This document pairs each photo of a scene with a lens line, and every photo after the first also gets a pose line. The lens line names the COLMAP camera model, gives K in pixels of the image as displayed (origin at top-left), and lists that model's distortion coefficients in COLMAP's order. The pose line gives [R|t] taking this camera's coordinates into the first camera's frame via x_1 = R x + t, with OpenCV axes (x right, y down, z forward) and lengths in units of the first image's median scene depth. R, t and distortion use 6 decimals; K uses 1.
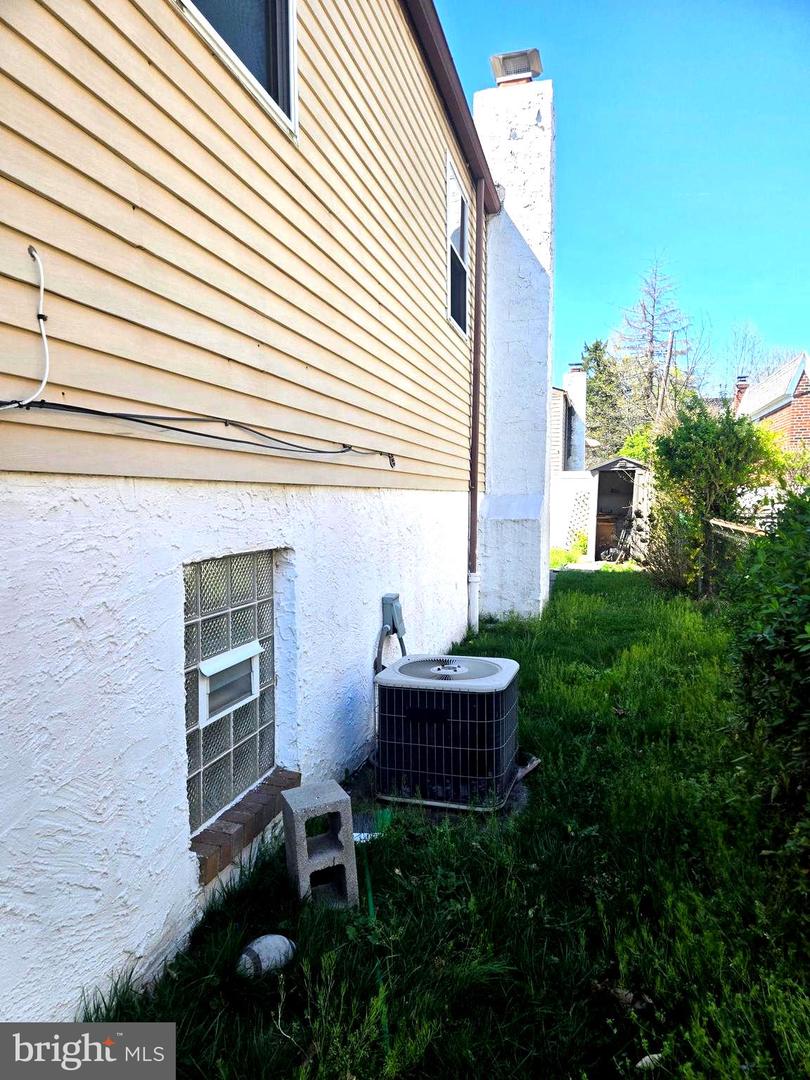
lens RADIAL K [[730.7, 0, 405.7], [0, 730.7, 542.3], [0, 0, 1]] dist [0.074961, -0.065038]
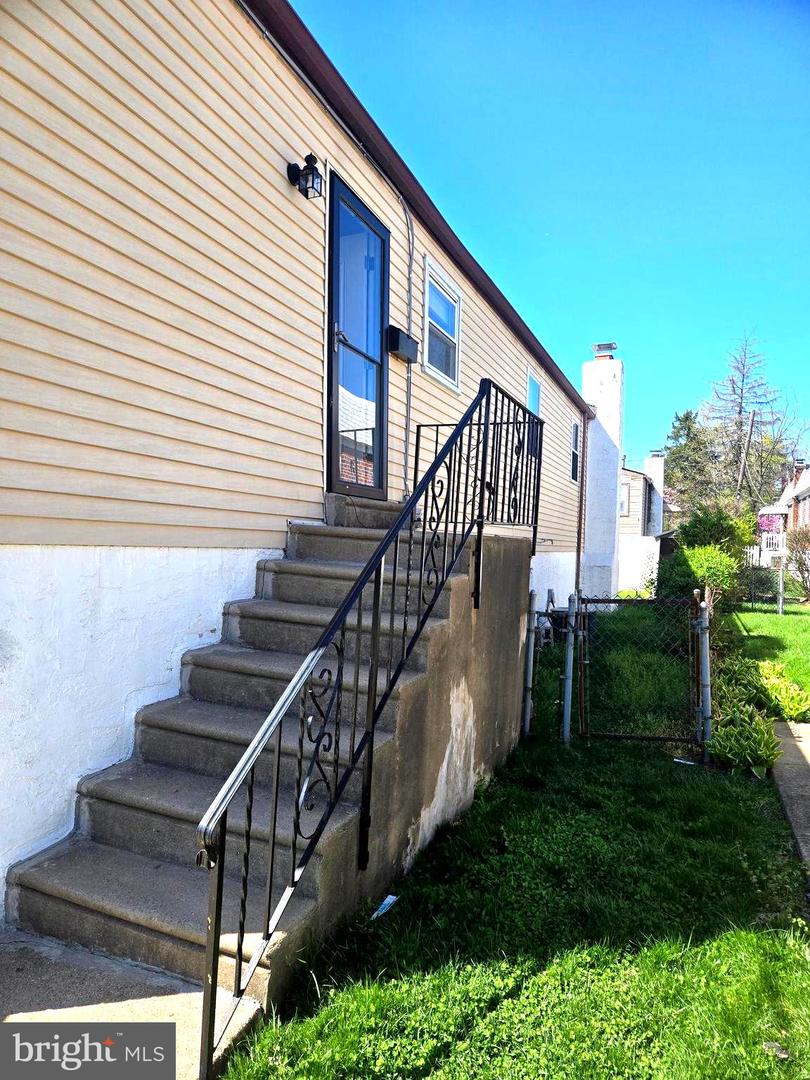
lens RADIAL K [[730.7, 0, 401.8], [0, 730.7, 536.2], [0, 0, 1]] dist [0.074961, -0.065038]
pose [[0.991222, 0.029490, -0.128880, -0.084983], [-0.038748, 0.996800, -0.069920, 0.032697], [0.126405, 0.074300, 0.989192, -0.698567]]
